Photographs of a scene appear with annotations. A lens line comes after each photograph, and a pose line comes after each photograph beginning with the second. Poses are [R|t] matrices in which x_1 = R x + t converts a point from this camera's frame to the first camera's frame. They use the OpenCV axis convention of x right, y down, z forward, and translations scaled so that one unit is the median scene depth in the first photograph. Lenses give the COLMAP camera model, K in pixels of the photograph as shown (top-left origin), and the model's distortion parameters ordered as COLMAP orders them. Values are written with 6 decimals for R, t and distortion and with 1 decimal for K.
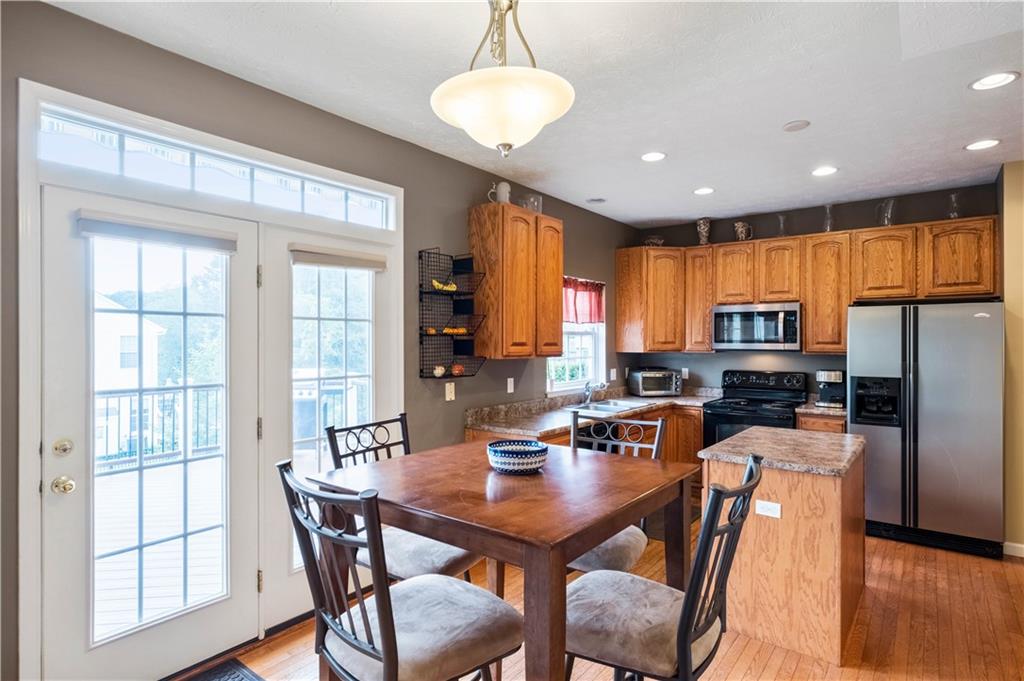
lens RADIAL K [[552.4, 0, 515.3], [0, 552.4, 344.2], [0, 0, 1]] dist [0.002962, 0.001372]
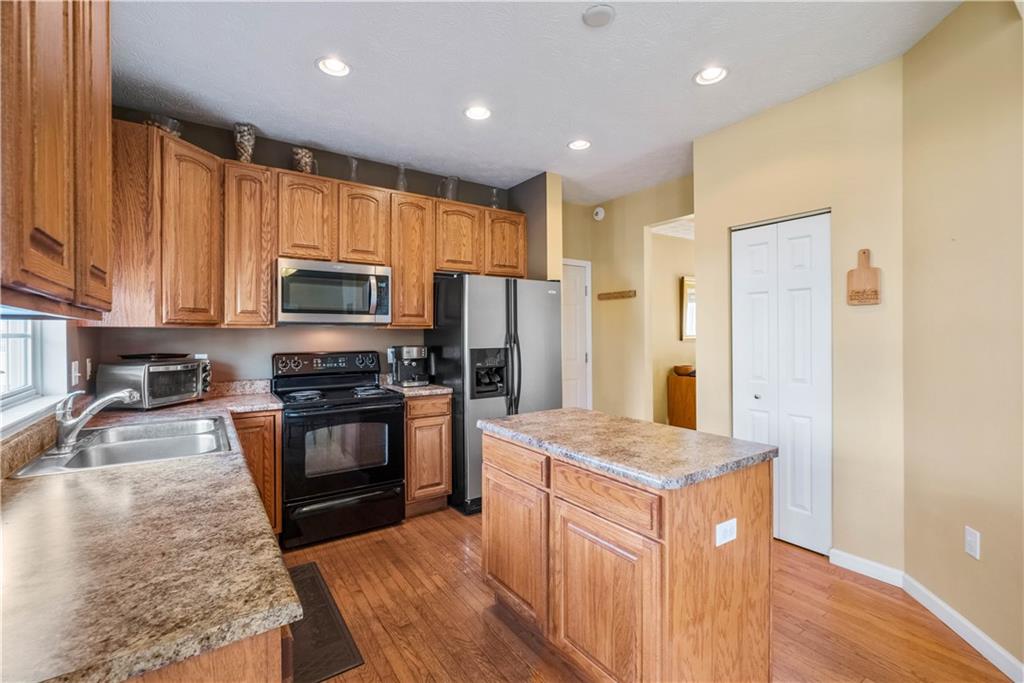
lens RADIAL K [[451.9, 0, 507.3], [0, 451.9, 336.6], [0, 0, 1]] dist [0.001043, 0.000580]
pose [[0.314740, -0.008265, 0.949142, -0.084518], [0.010931, 0.999927, 0.005083, 0.028888], [-0.949115, 0.008775, 0.314808, 0.598871]]
